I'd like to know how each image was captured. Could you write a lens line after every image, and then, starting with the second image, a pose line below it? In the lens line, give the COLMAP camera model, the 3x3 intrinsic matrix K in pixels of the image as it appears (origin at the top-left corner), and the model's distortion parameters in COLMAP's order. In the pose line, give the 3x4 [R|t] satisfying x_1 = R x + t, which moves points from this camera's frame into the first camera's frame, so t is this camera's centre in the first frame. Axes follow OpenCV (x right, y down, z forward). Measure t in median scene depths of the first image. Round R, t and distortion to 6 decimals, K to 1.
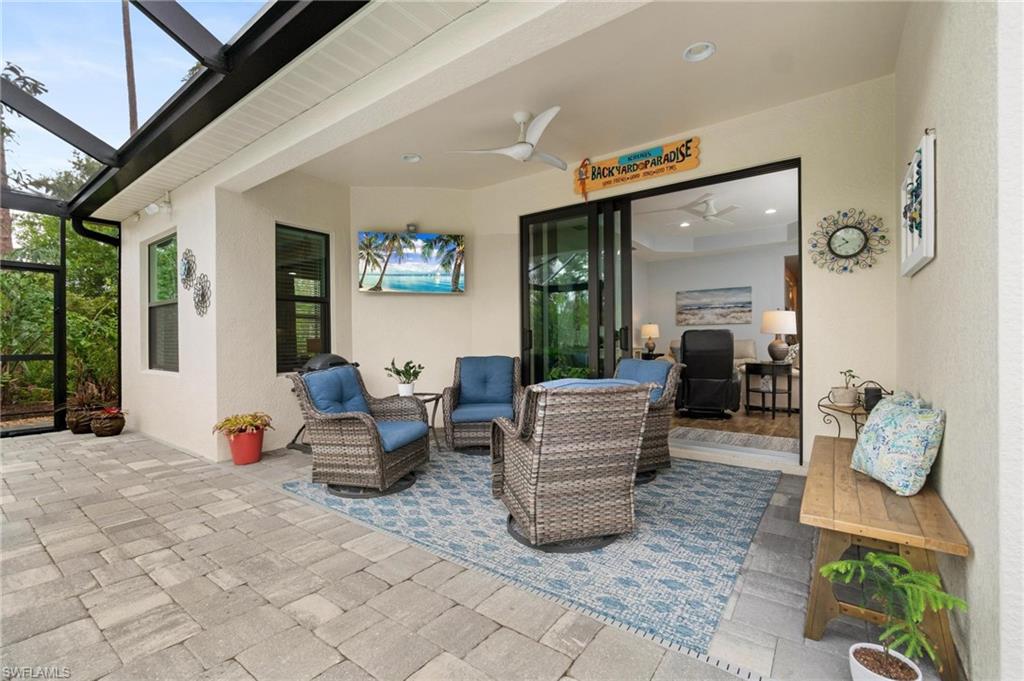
lens RADIAL K [[444.2, 0, 507.4], [0, 444.2, 342.4], [0, 0, 1]] dist [0.005313, 0.000346]
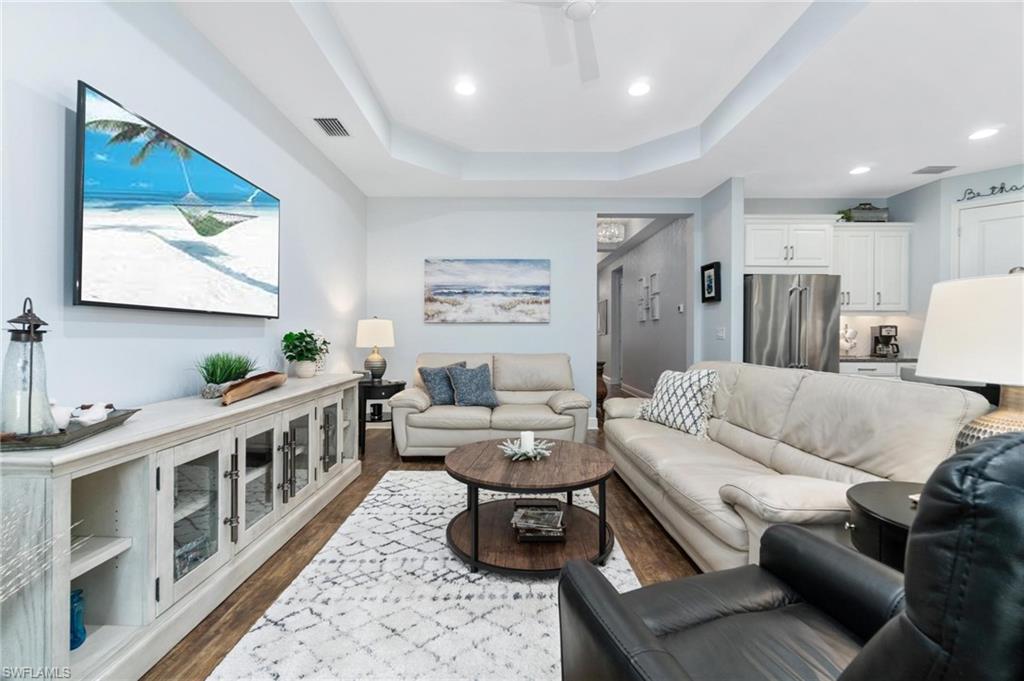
lens RADIAL K [[444.2, 0, 508.1], [0, 444.2, 338.8], [0, 0, 1]] dist [0.005313, 0.000346]
pose [[0.795990, 0.006838, 0.605272, 0.170796], [-0.006585, 0.999975, -0.002636, -0.022785], [-0.605275, -0.001887, 0.796015, 0.627534]]
